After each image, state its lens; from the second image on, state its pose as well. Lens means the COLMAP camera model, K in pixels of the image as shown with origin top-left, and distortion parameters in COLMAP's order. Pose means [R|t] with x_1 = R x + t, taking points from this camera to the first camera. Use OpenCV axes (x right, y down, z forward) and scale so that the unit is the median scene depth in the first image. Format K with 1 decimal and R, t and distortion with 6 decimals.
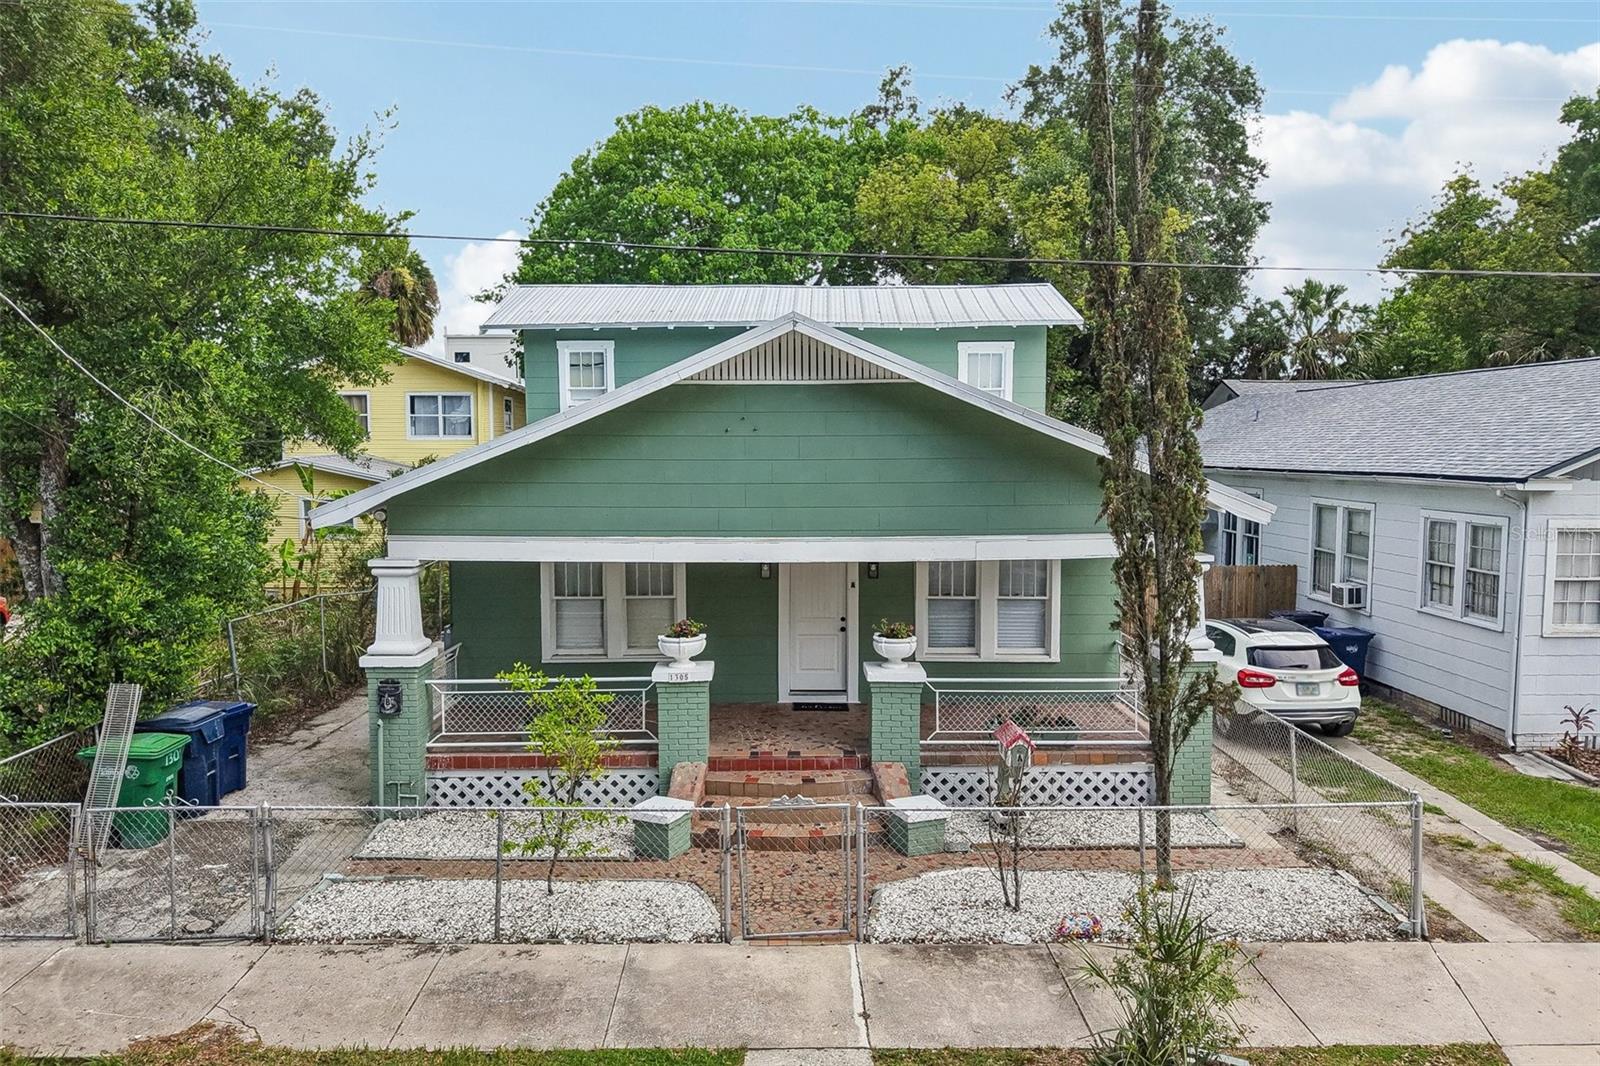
lens RADIAL K [[1071.1, 0, 800.0], [0, 1071.1, 533.0], [0, 0, 1]] dist [0.004589, -0.000287]
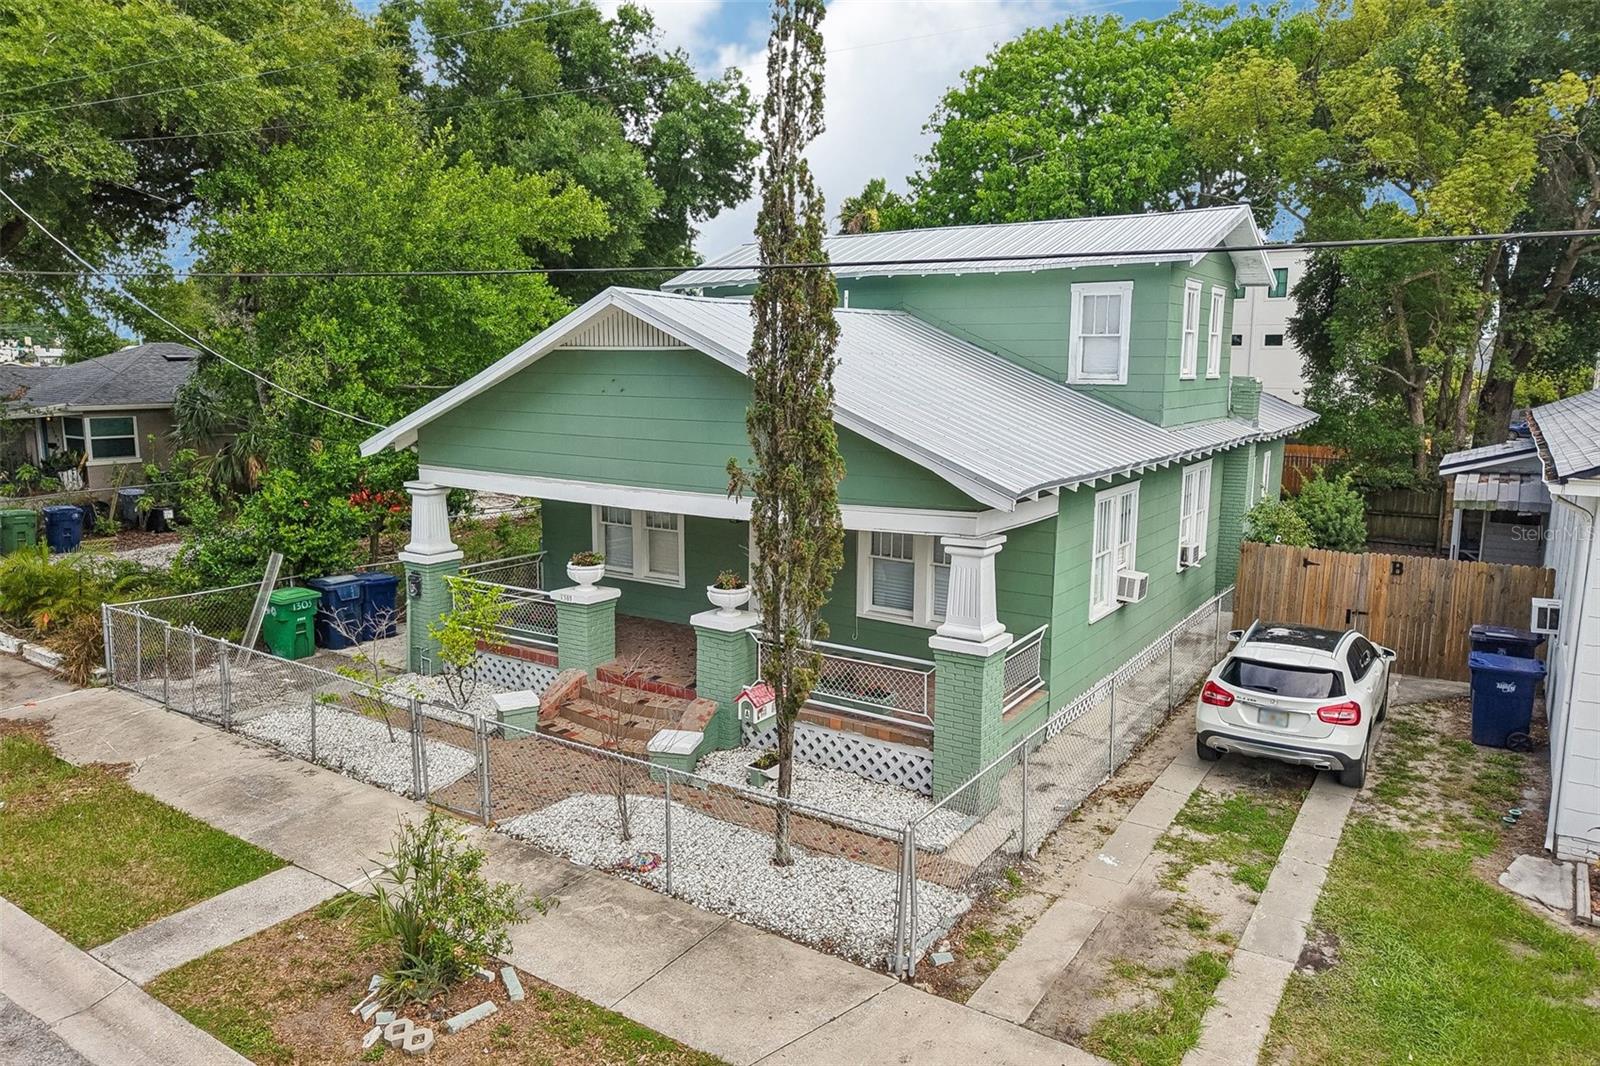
lens RADIAL K [[1060.8, 0, 800.0], [0, 1060.8, 533.0], [0, 0, 1]] dist [0.034803, -0.042431]
pose [[0.824026, 0.095140, -0.558506, 0.769001], [-0.054019, 0.994502, 0.089710, -0.057407], [0.563971, -0.043753, 0.824635, 0.174889]]
